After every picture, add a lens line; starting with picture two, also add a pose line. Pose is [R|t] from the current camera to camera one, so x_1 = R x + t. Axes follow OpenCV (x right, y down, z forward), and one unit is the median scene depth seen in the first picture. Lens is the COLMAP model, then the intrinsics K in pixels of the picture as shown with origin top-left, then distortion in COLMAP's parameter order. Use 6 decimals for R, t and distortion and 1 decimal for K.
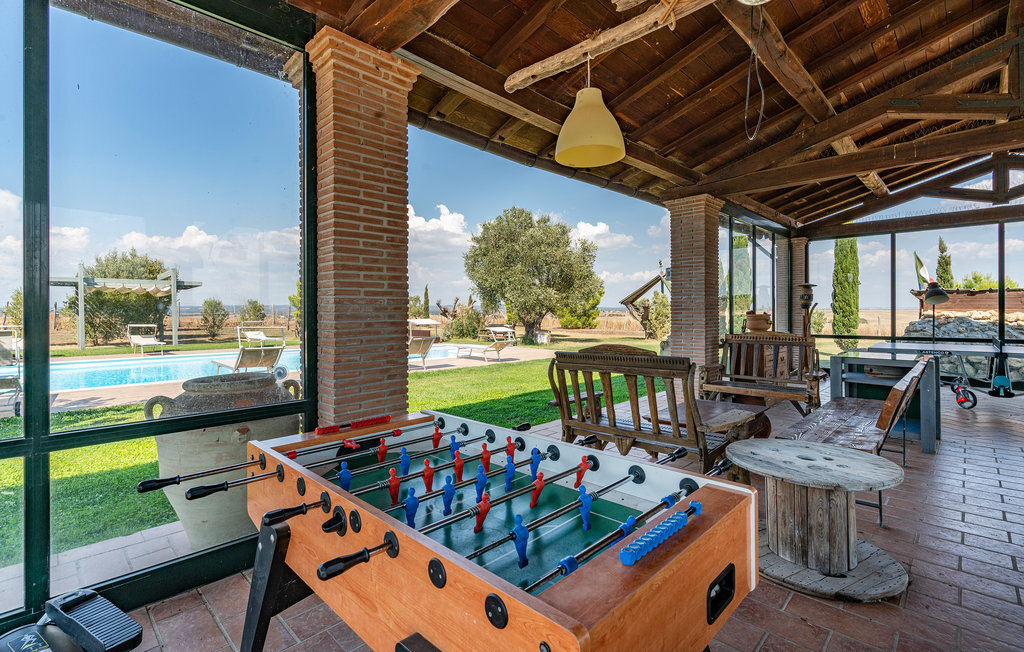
lens RADIAL K [[467.7, 0, 512.6], [0, 467.7, 313.1], [0, 0, 1]] dist [0.002092, 0.000599]
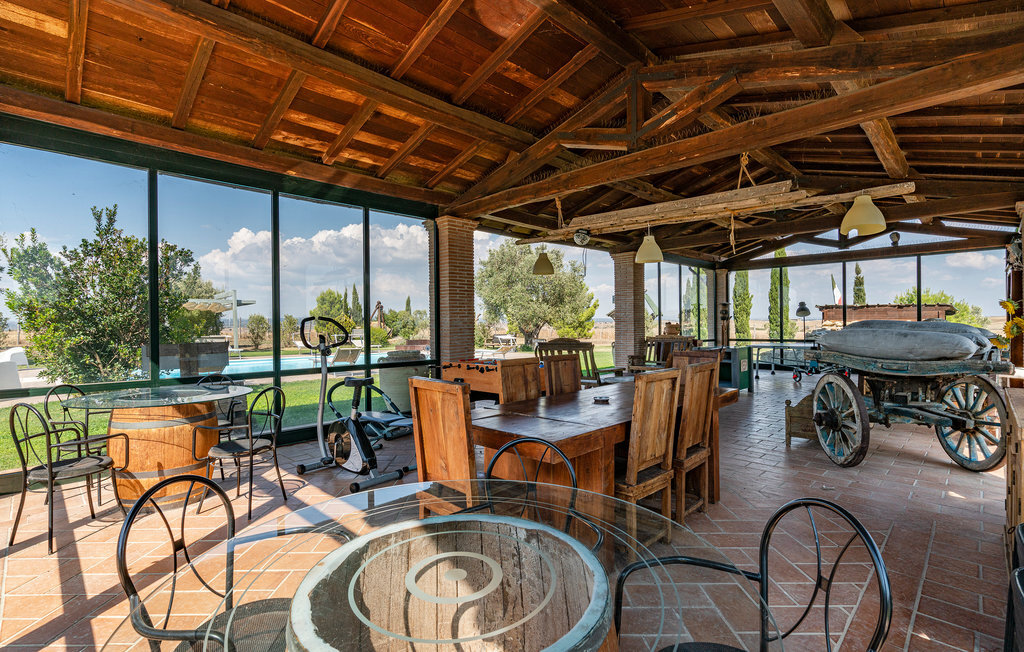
lens RADIAL K [[473.1, 0, 500.2], [0, 473.1, 327.0], [0, 0, 1]] dist [-0.000418, 0.000003]
pose [[0.999677, -0.005518, -0.024800, -0.011197], [0.005612, 0.999977, 0.003708, 0.002059], [0.024779, -0.003846, 0.999686, -0.464622]]
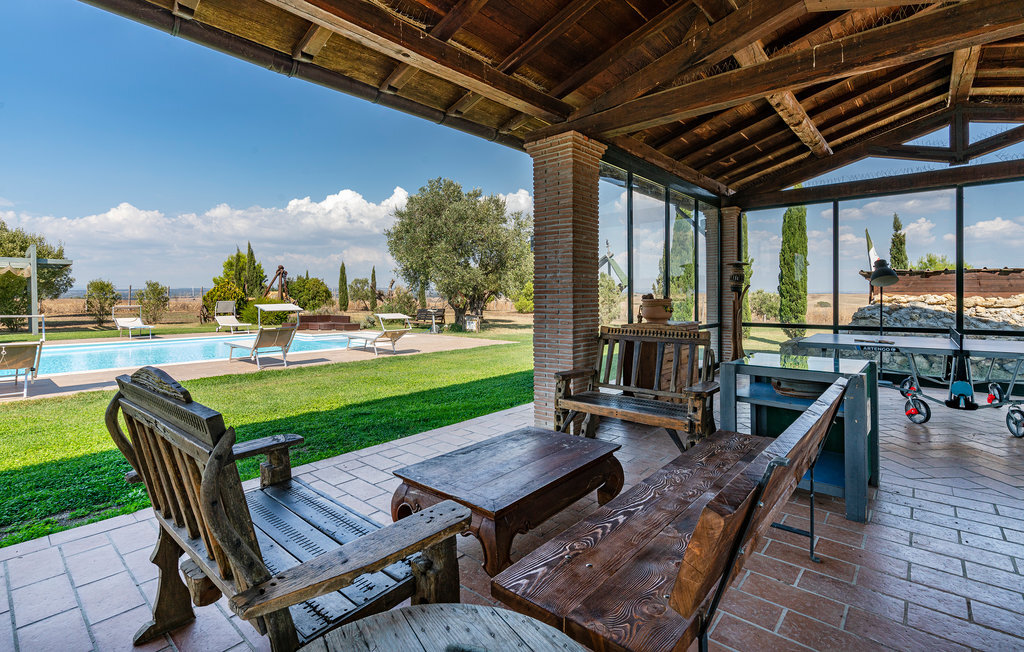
lens RADIAL K [[473.1, 0, 509.4], [0, 473.1, 297.2], [0, 0, 1]] dist [-0.000693, 0.000239]
pose [[0.998696, 0.001168, 0.051035, 0.191705], [-0.001223, 0.999999, 0.001042, -0.000420], [-0.051034, -0.001103, 0.998696, 0.192048]]
